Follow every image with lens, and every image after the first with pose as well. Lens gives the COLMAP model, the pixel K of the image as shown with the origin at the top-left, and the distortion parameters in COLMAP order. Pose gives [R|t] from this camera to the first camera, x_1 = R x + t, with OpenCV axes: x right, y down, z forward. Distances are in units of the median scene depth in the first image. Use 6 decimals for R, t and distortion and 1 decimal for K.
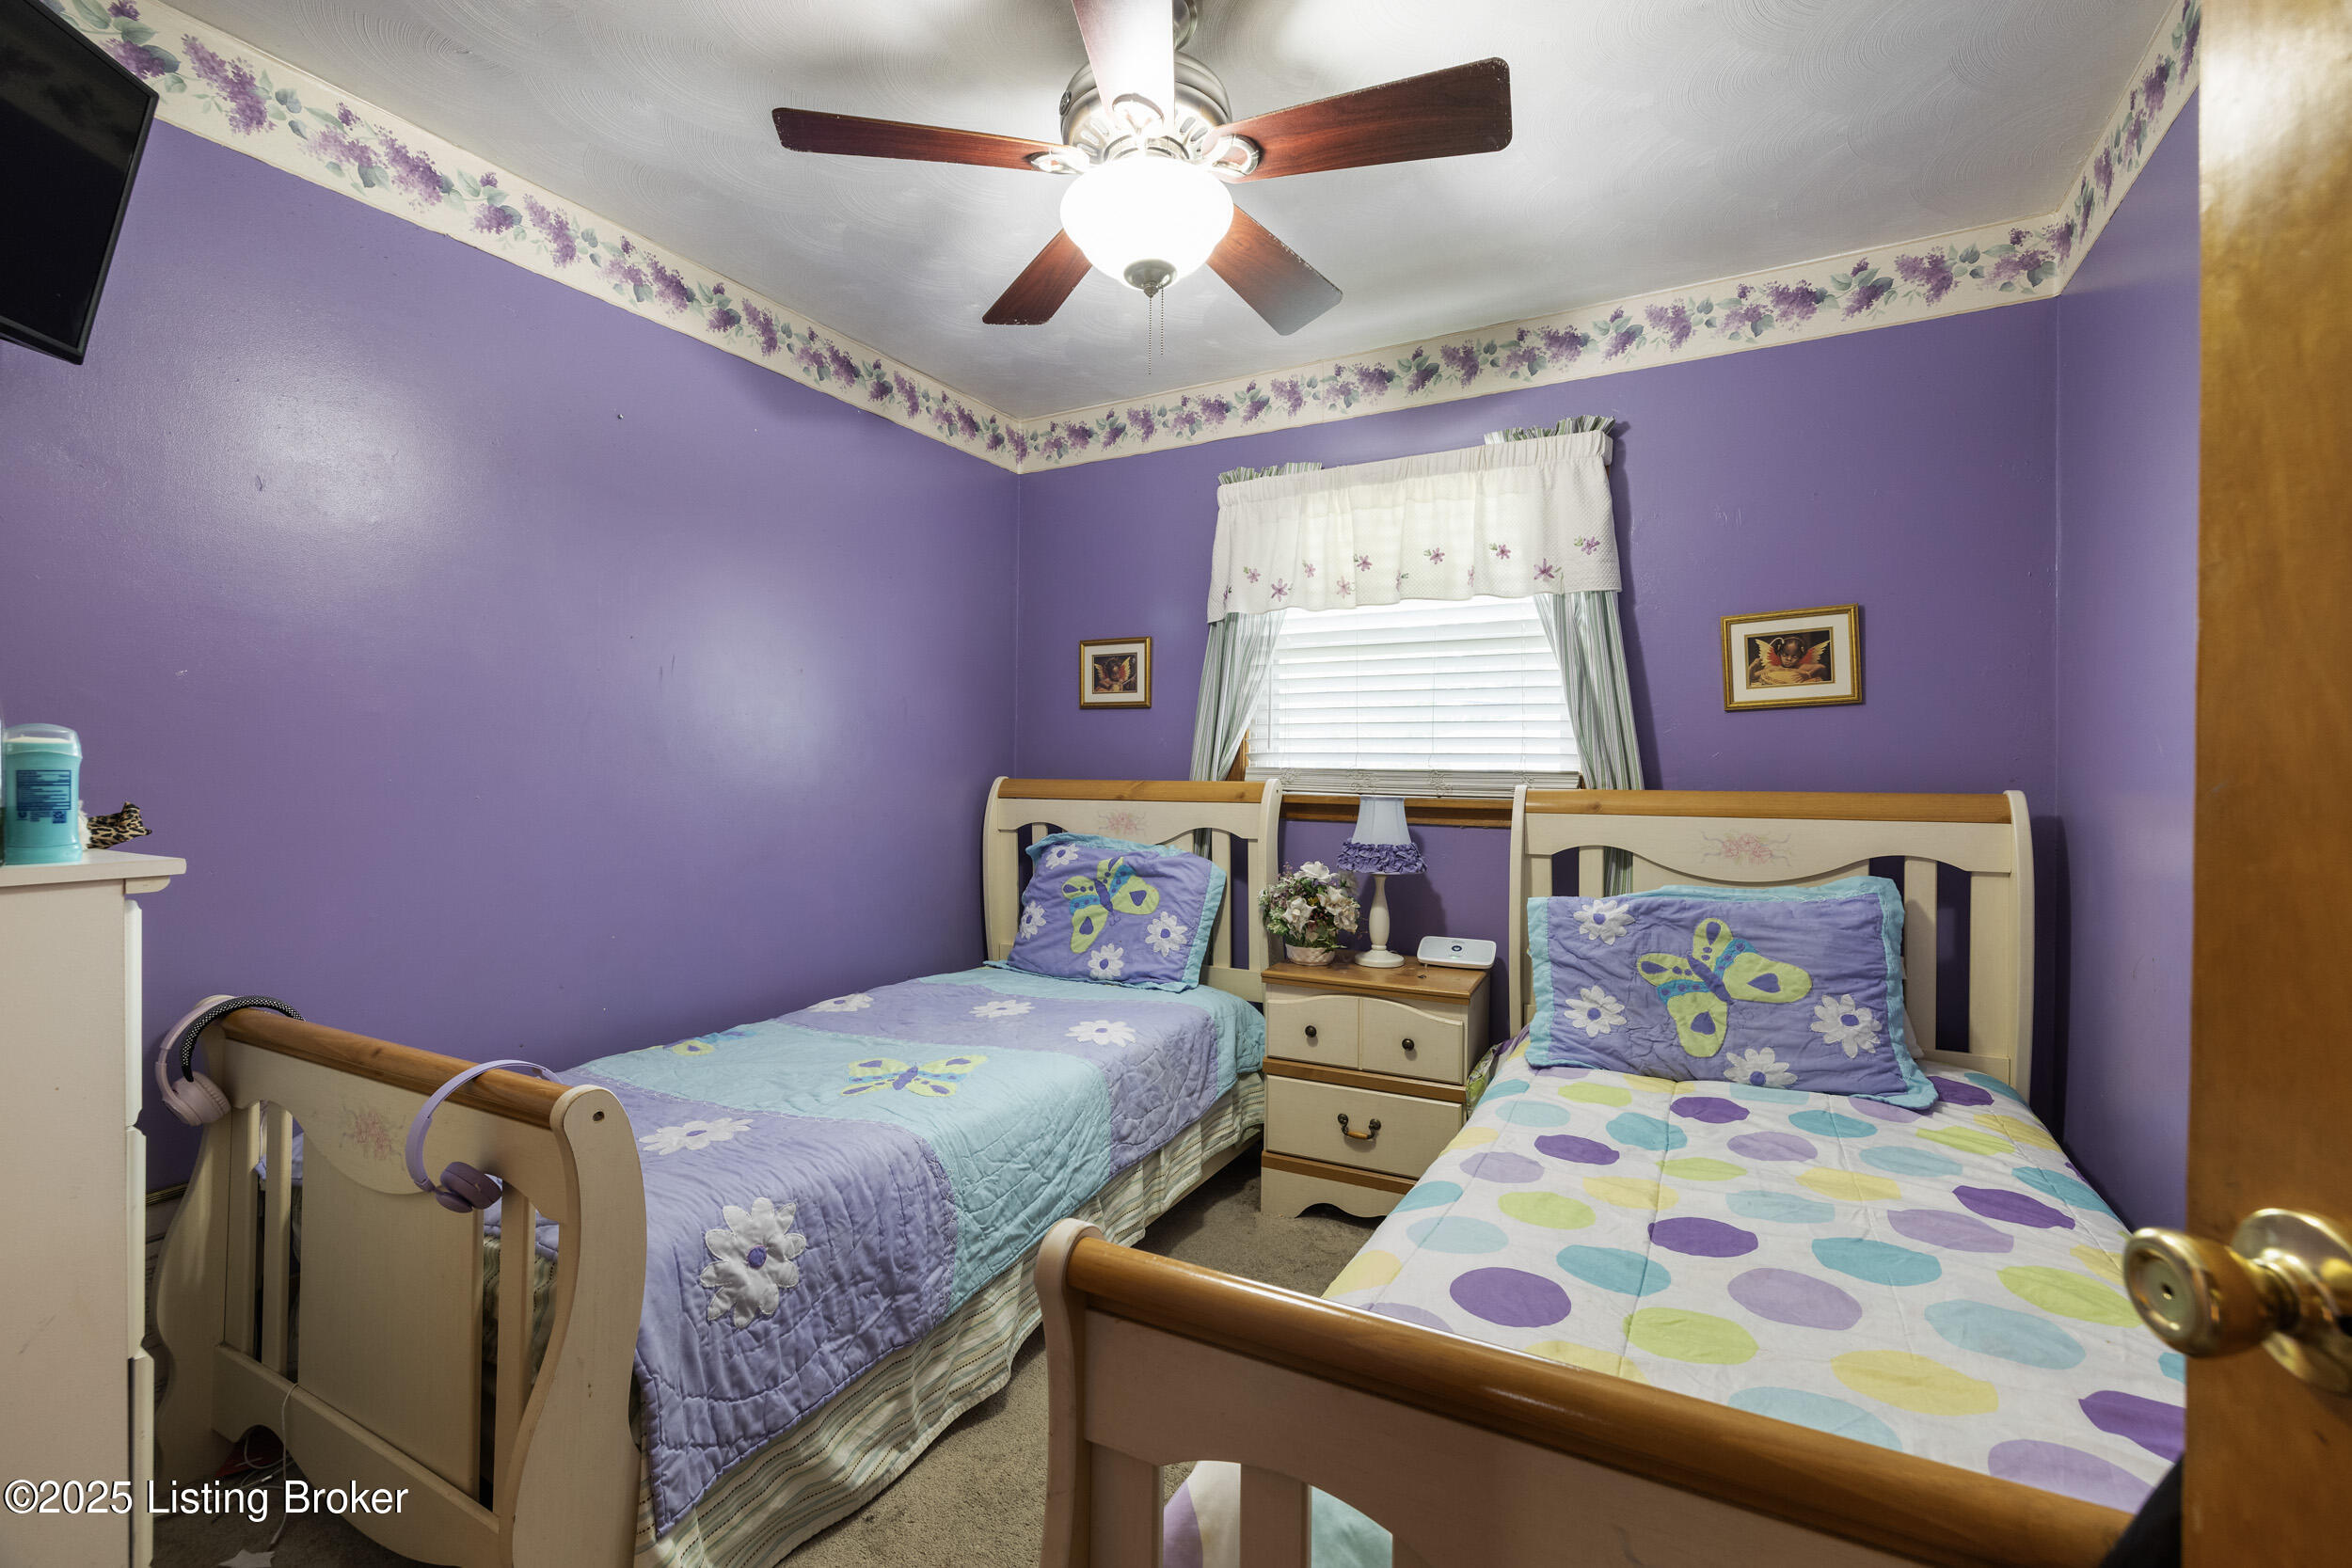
lens RADIAL K [[986.8, 0, 1180.7], [0, 986.8, 784.4], [0, 0, 1]] dist [0.001725, 0.000463]
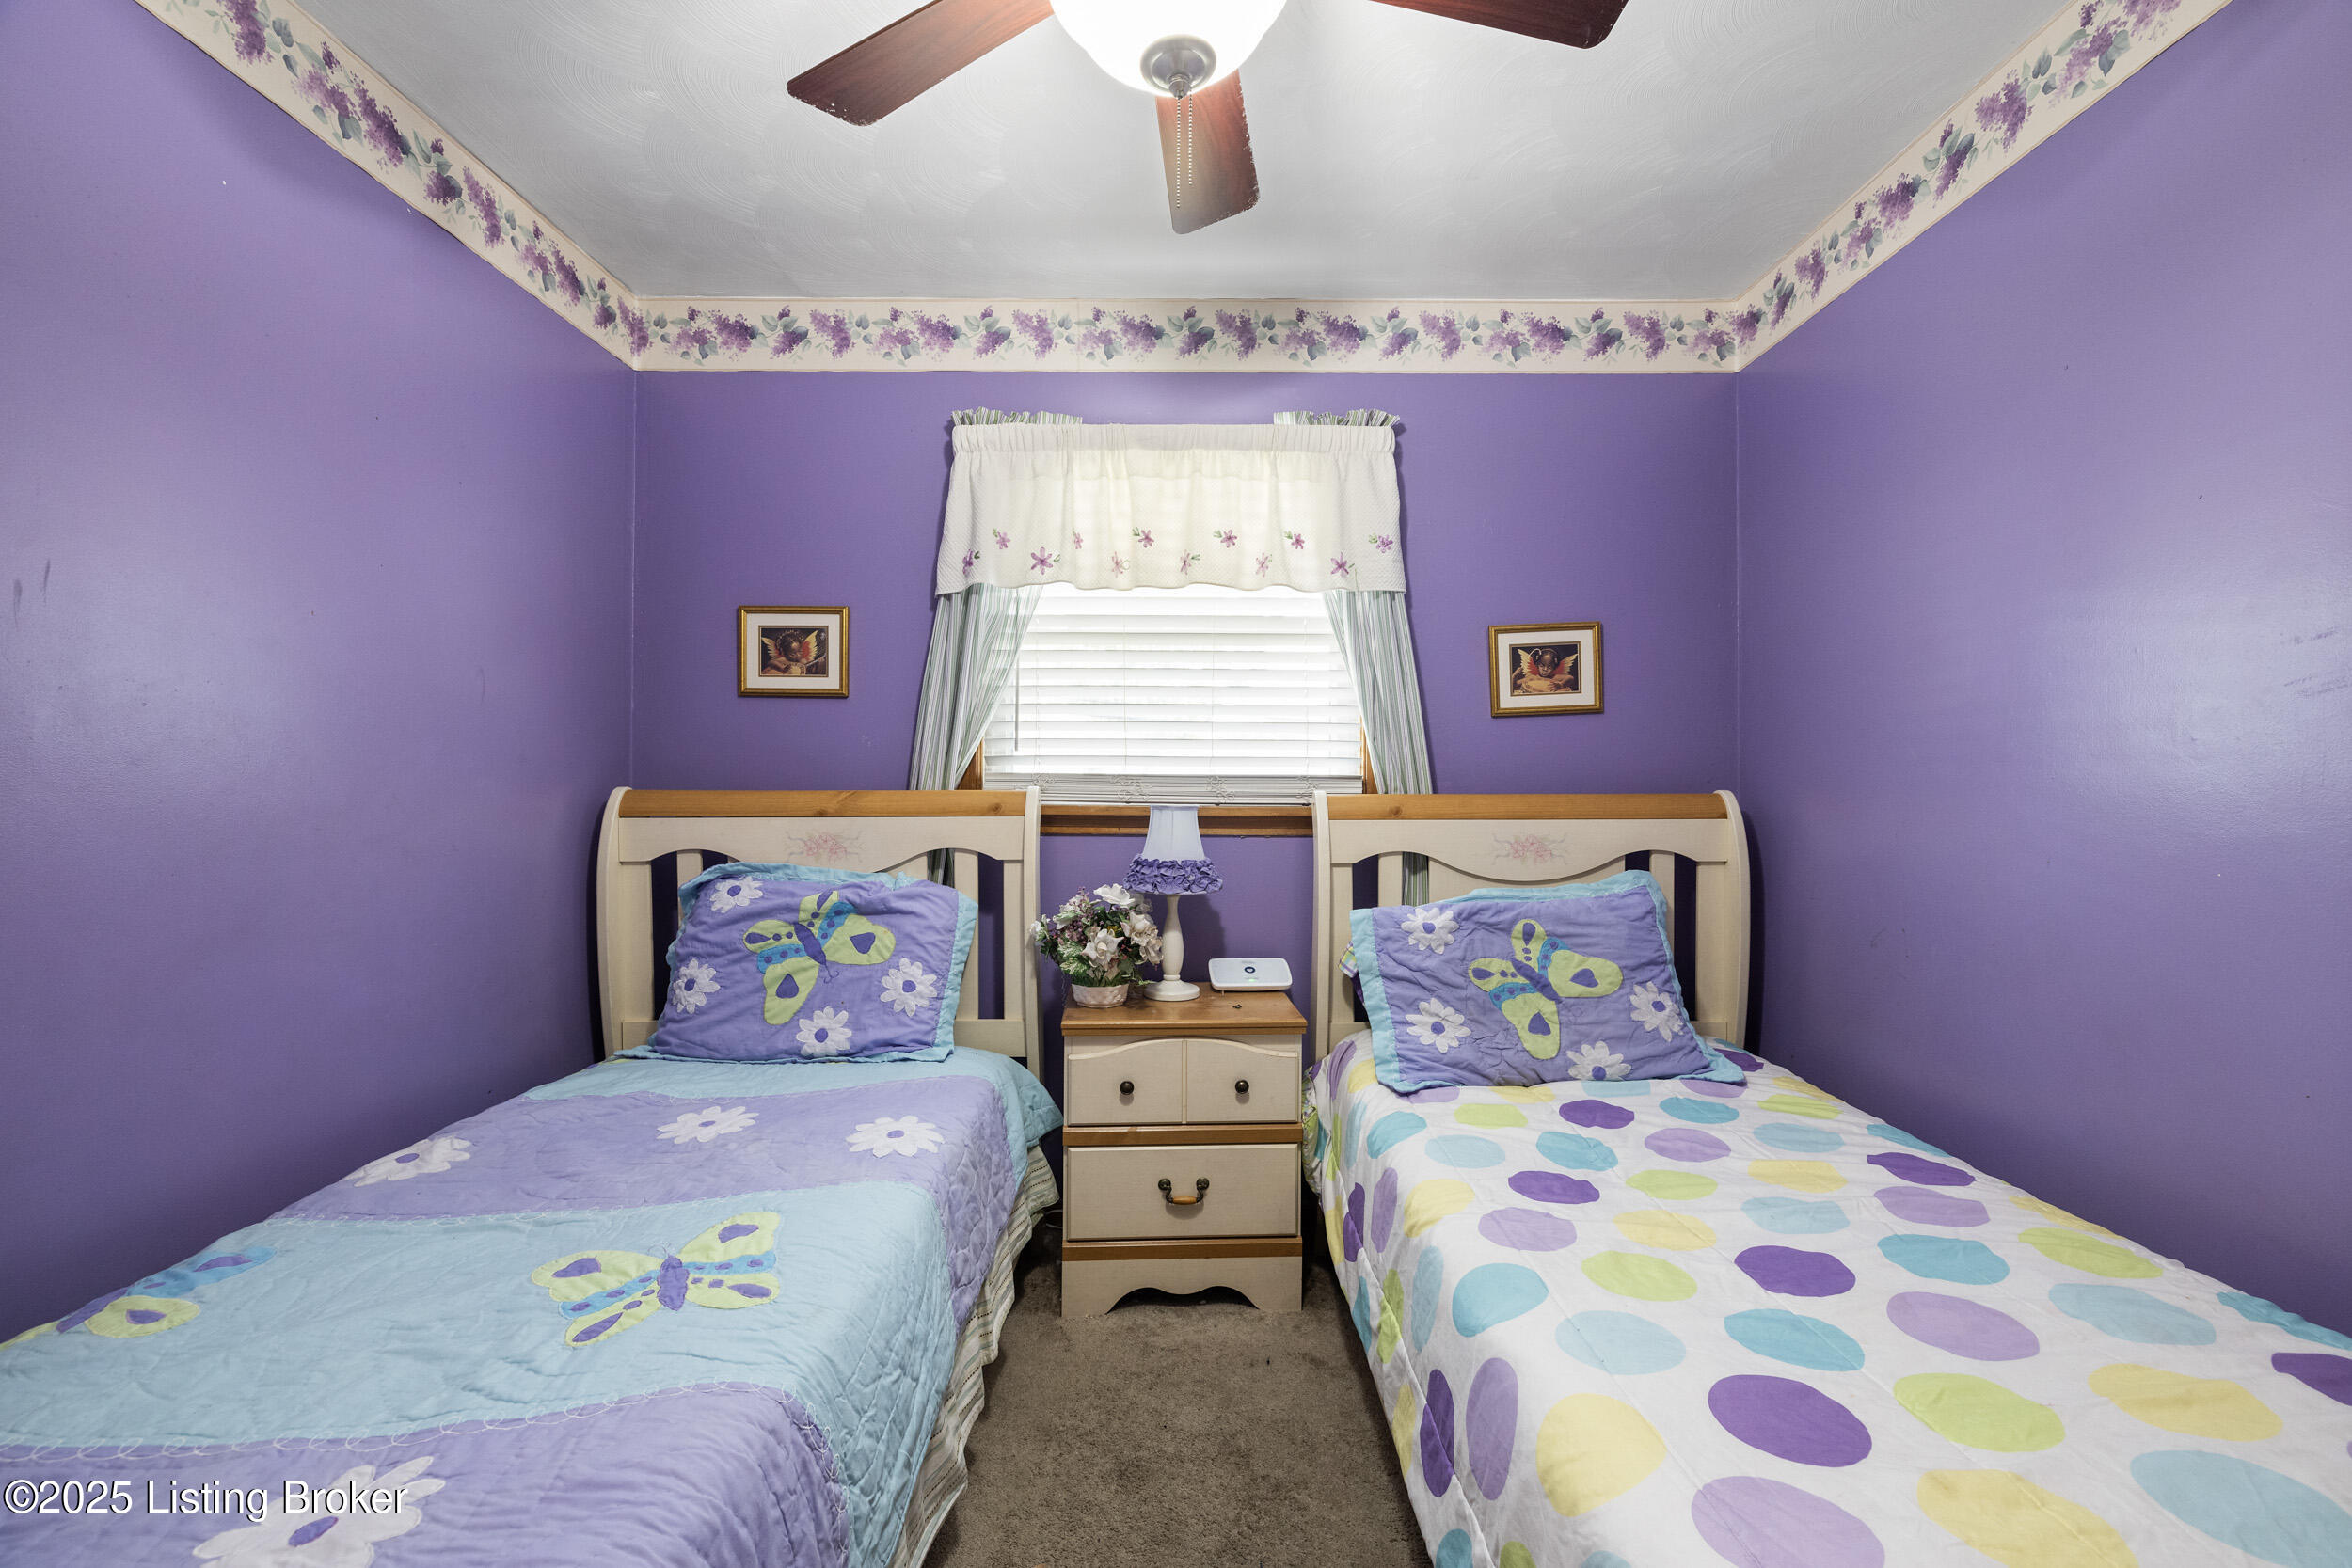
lens RADIAL K [[986.8, 0, 1180.7], [0, 986.8, 784.4], [0, 0, 1]] dist [0.001725, 0.000463]
pose [[0.876621, -0.008972, 0.481098, -0.220220], [0.011935, 0.999924, -0.003099, -0.003677], [-0.481034, 0.008458, 0.876661, 0.232878]]
